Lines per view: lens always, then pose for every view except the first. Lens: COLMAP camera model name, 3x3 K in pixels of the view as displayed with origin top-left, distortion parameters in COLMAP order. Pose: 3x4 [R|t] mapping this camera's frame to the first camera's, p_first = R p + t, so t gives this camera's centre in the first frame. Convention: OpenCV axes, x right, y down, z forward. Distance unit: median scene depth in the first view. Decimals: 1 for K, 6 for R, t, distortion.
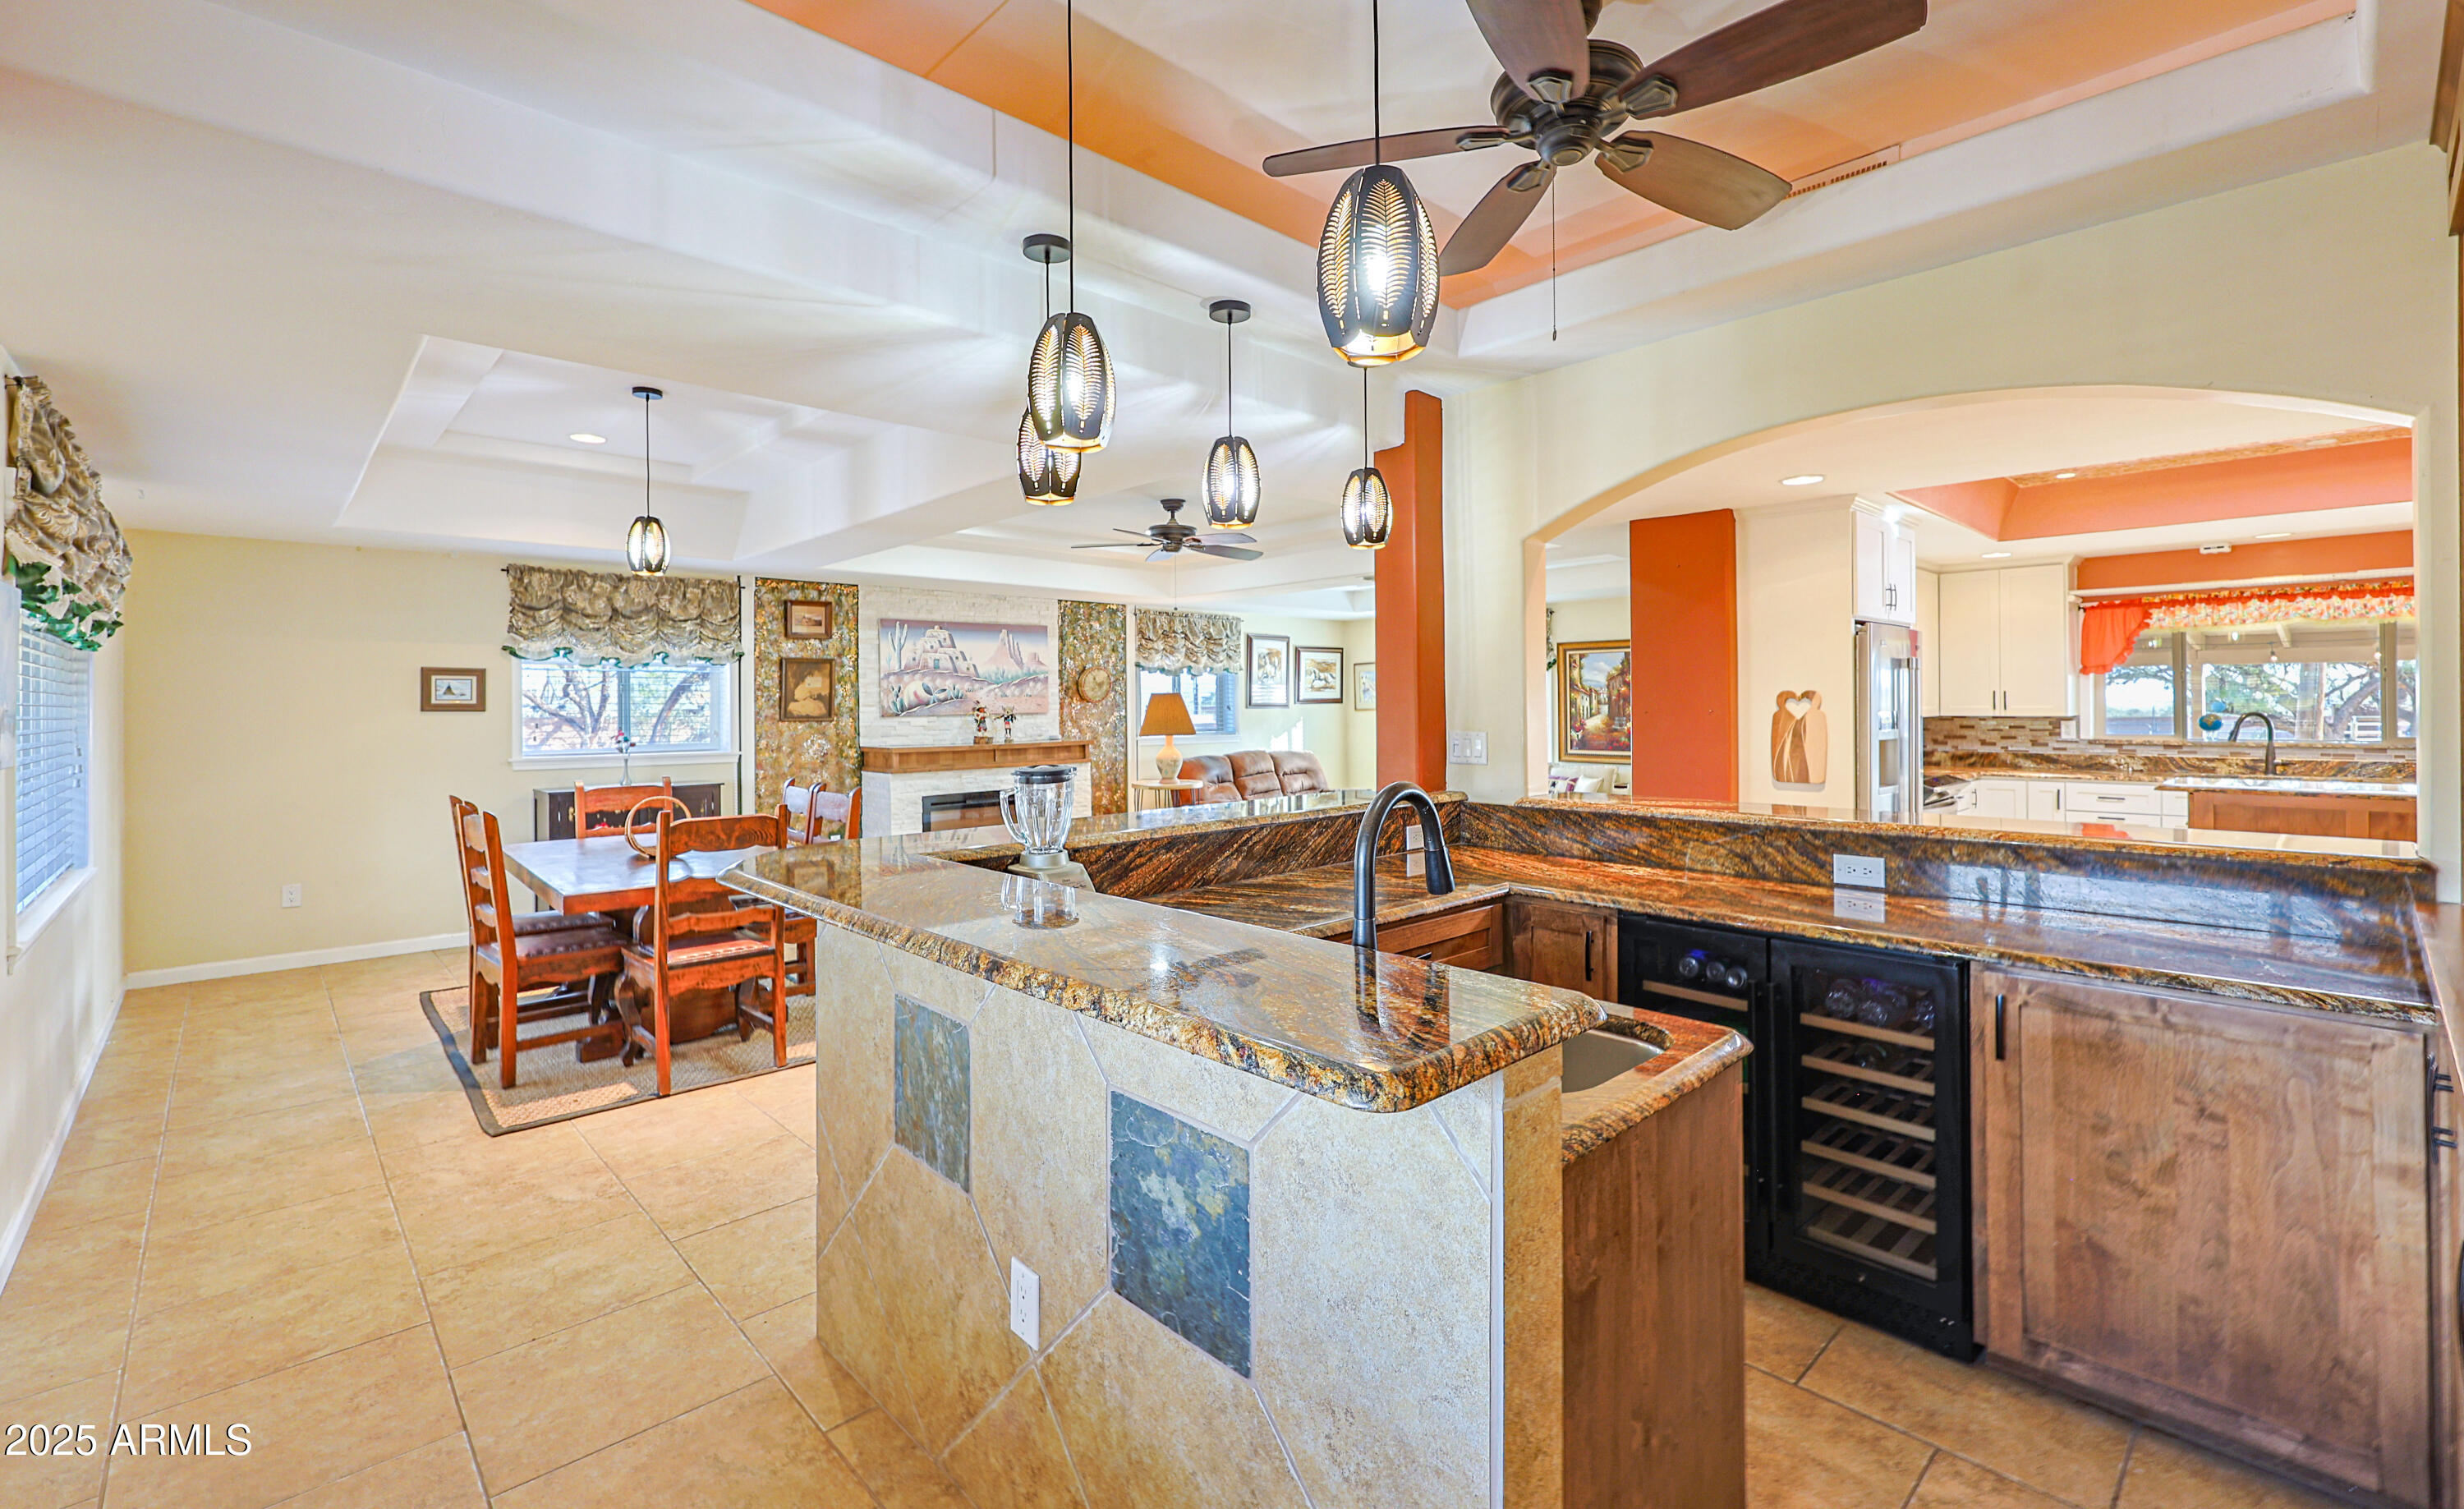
lens RADIAL K [[1046.0, 0, 1235.4], [0, 1046.0, 701.9], [0, 0, 1]] dist [-0.002419, -0.000065]
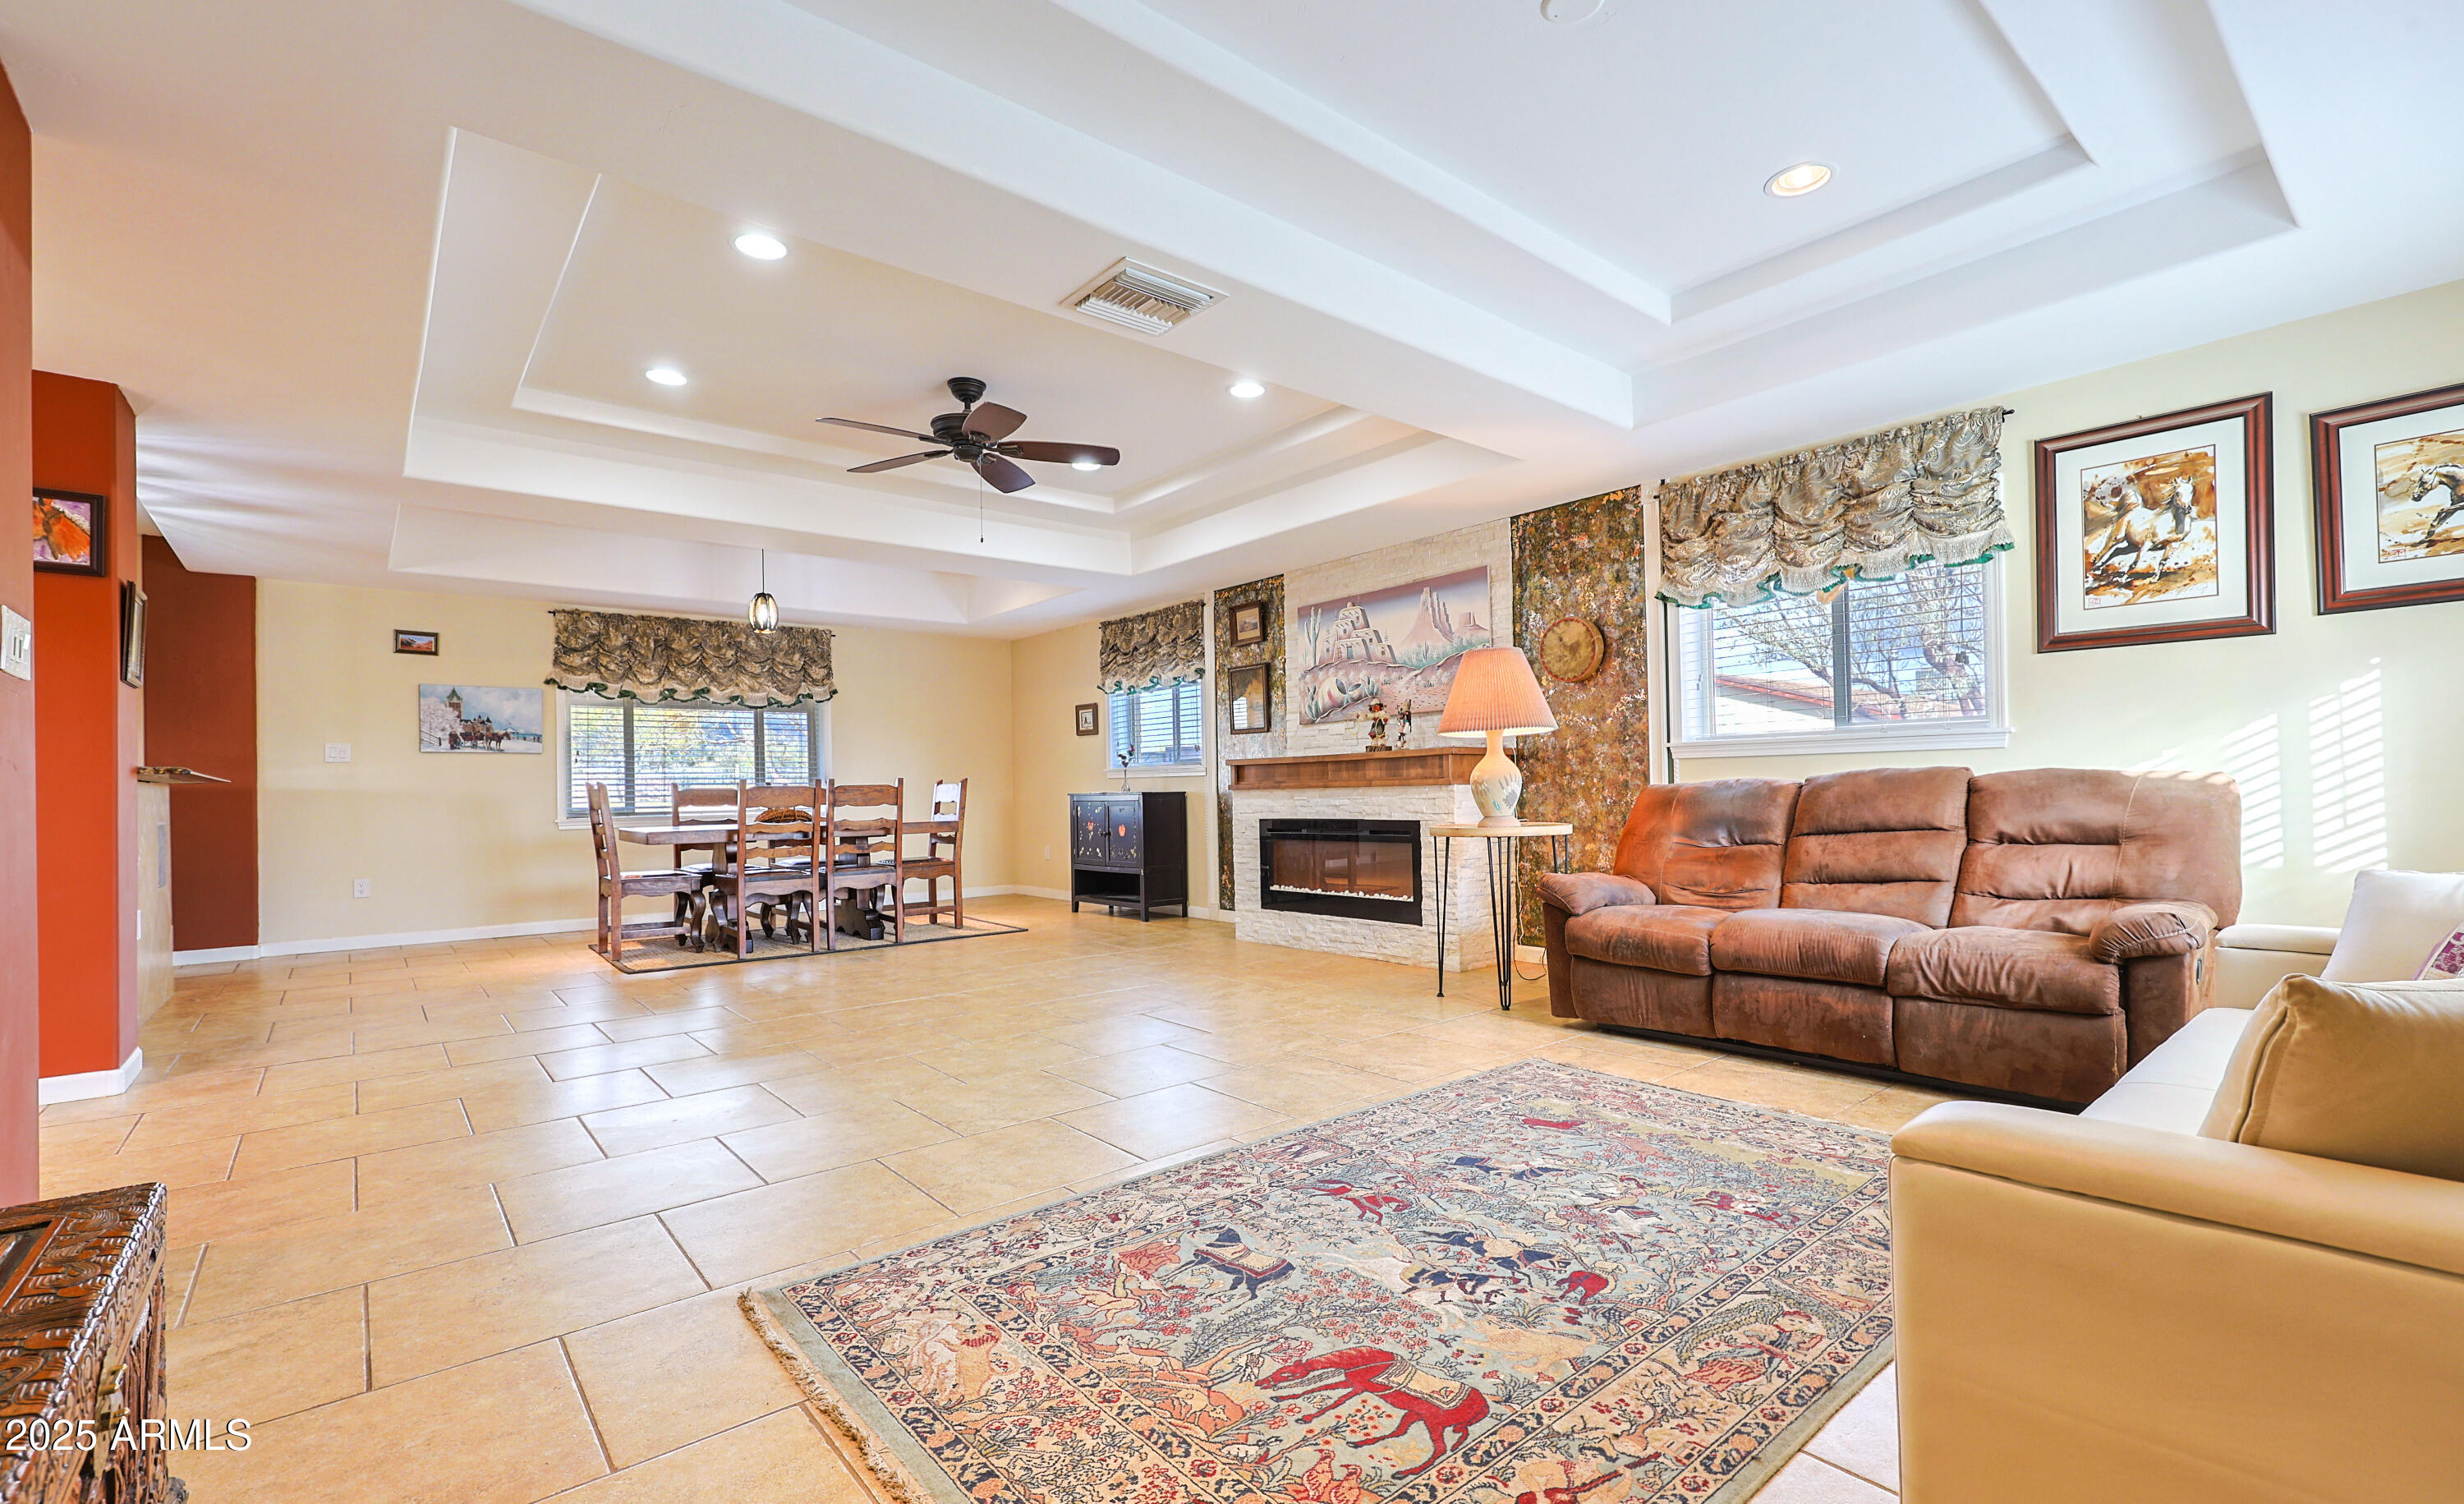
lens RADIAL K [[1046.0, 0, 1258.1], [0, 1046.0, 802.3], [0, 0, 1]] dist [-0.002419, -0.000065]
pose [[-0.040166, 0.024691, -0.998888, 0.499857], [0.024185, 0.999426, 0.023732, 0.055271], [0.998900, -0.023205, -0.040741, 0.986754]]
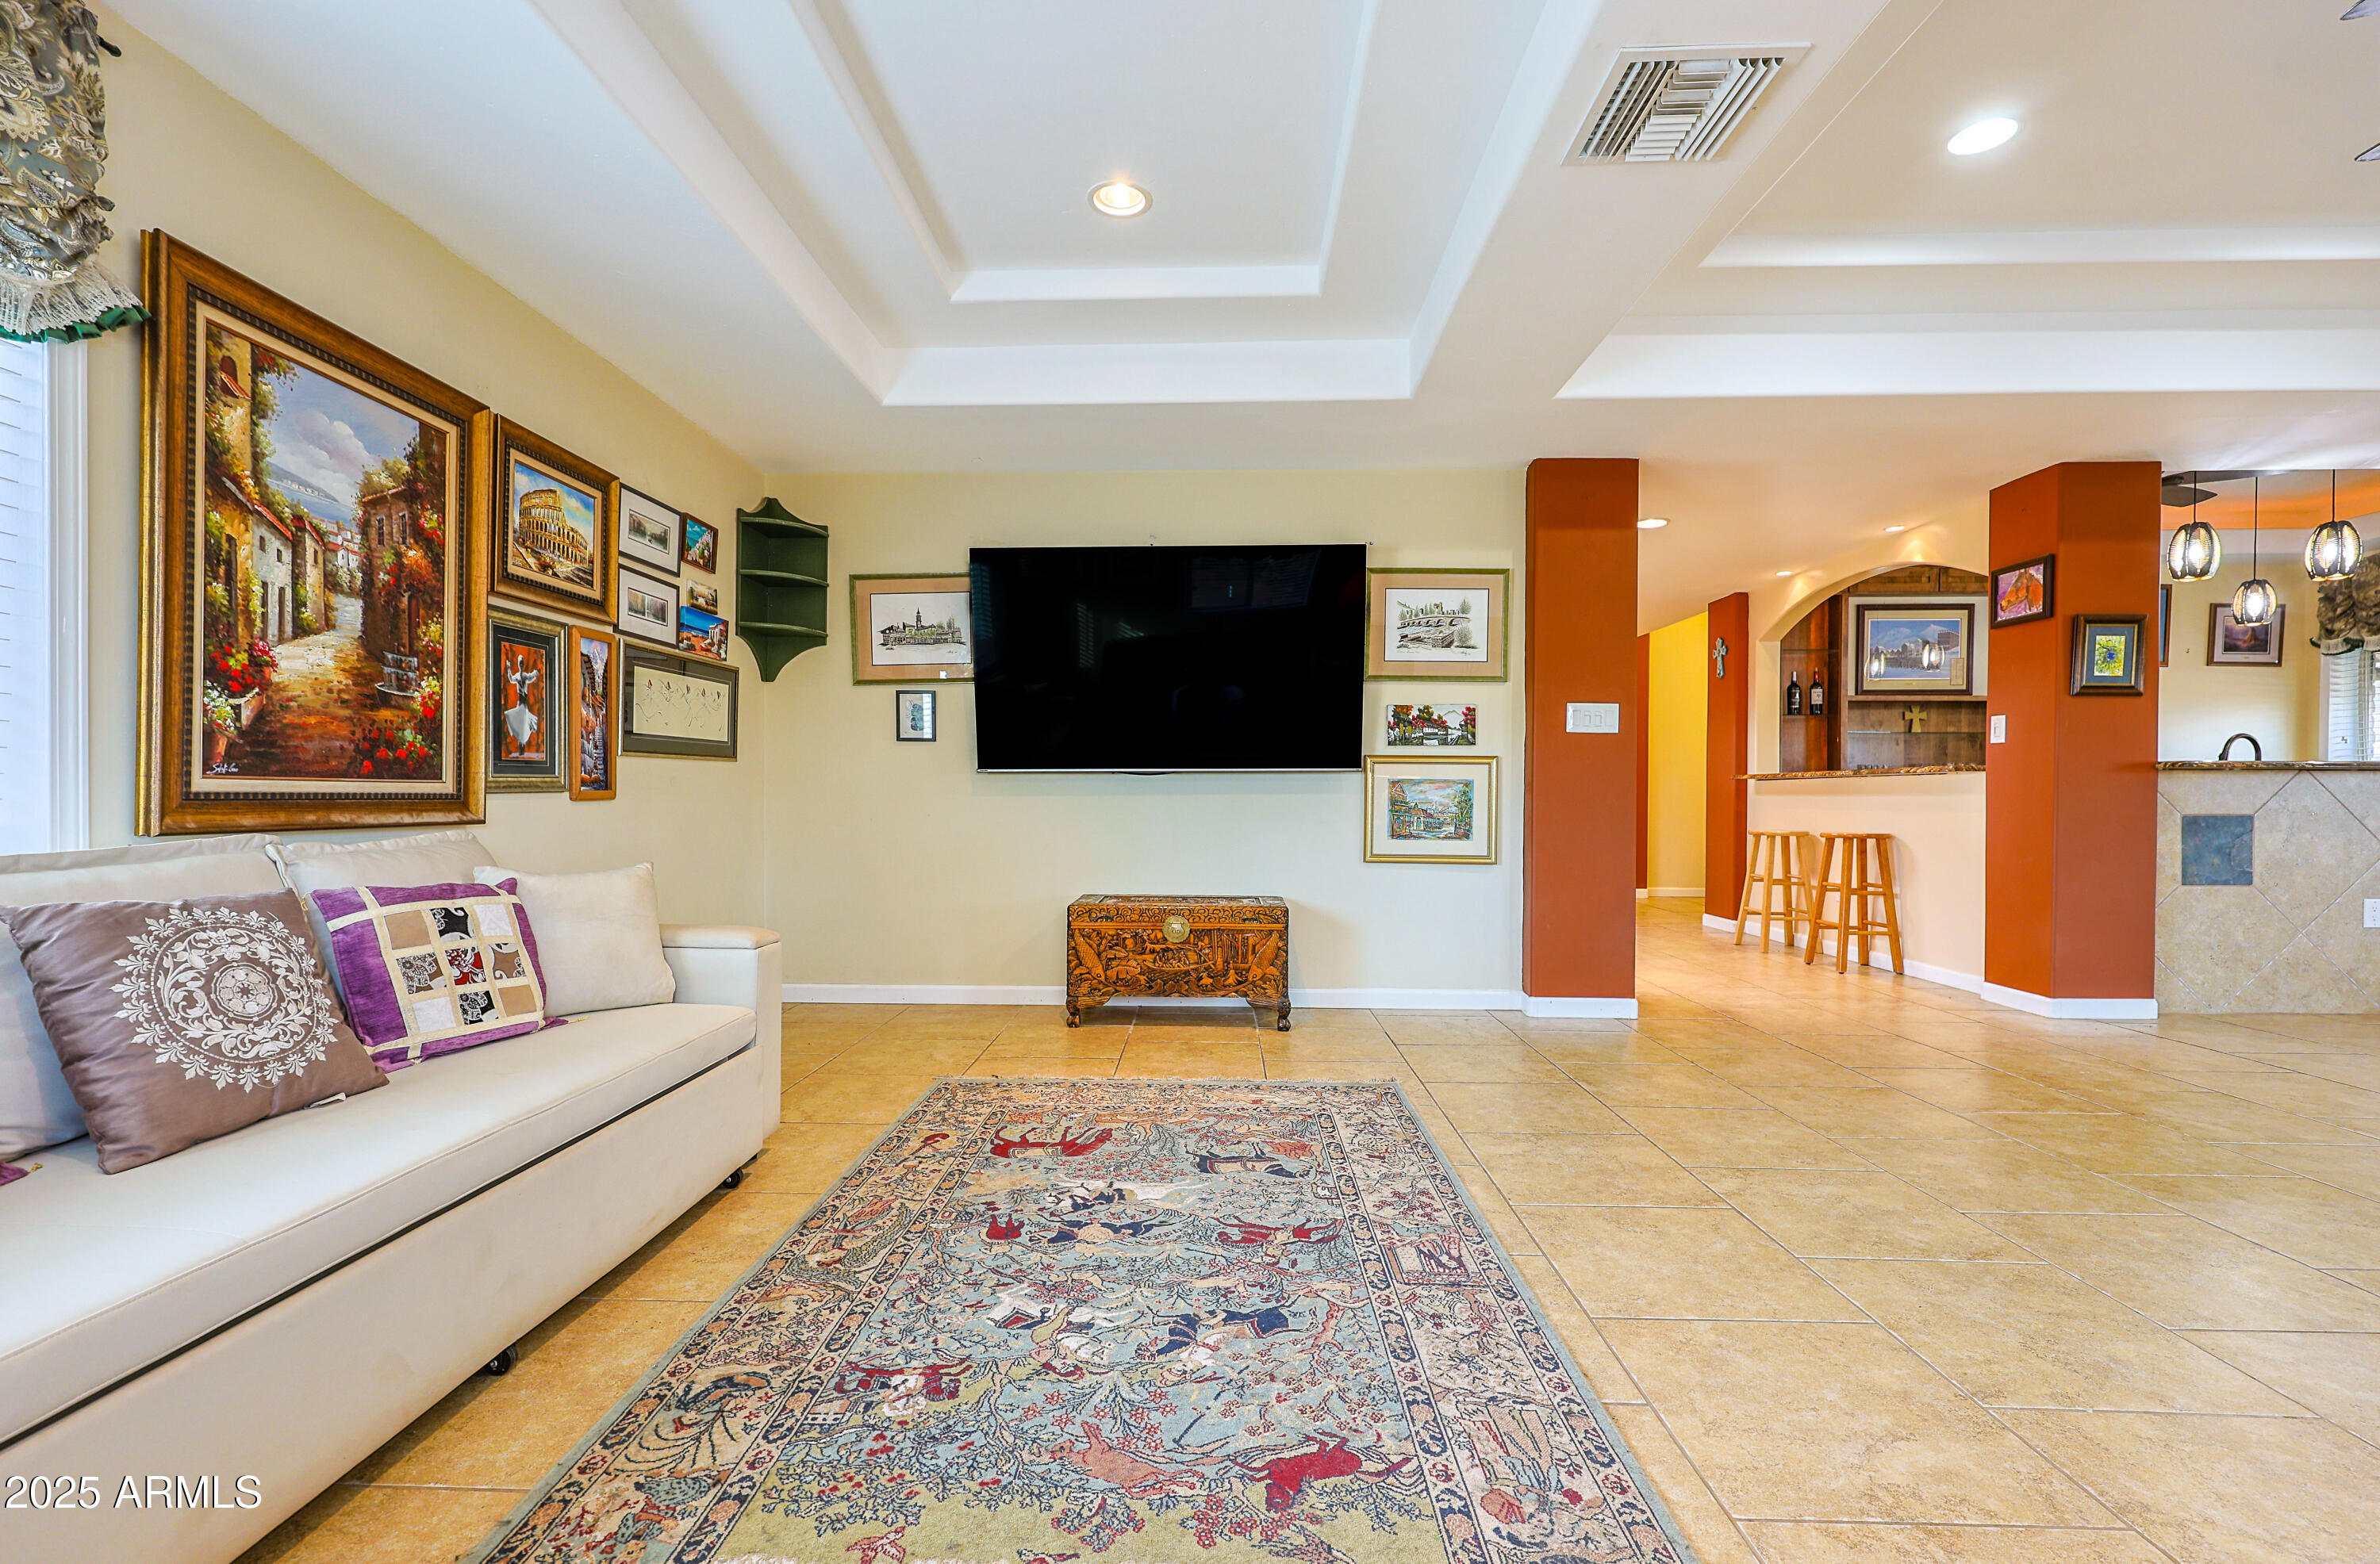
lens RADIAL K [[1035.4, 0, 1180.9], [0, 1035.4, 807.9], [0, 0, 1]] dist [0.006193, 0.000104]
pose [[-0.710569, -0.002050, 0.703624, 0.039391], [0.000985, 0.999992, 0.003909, 0.061592], [-0.703627, 0.003471, -0.710561, 1.207652]]
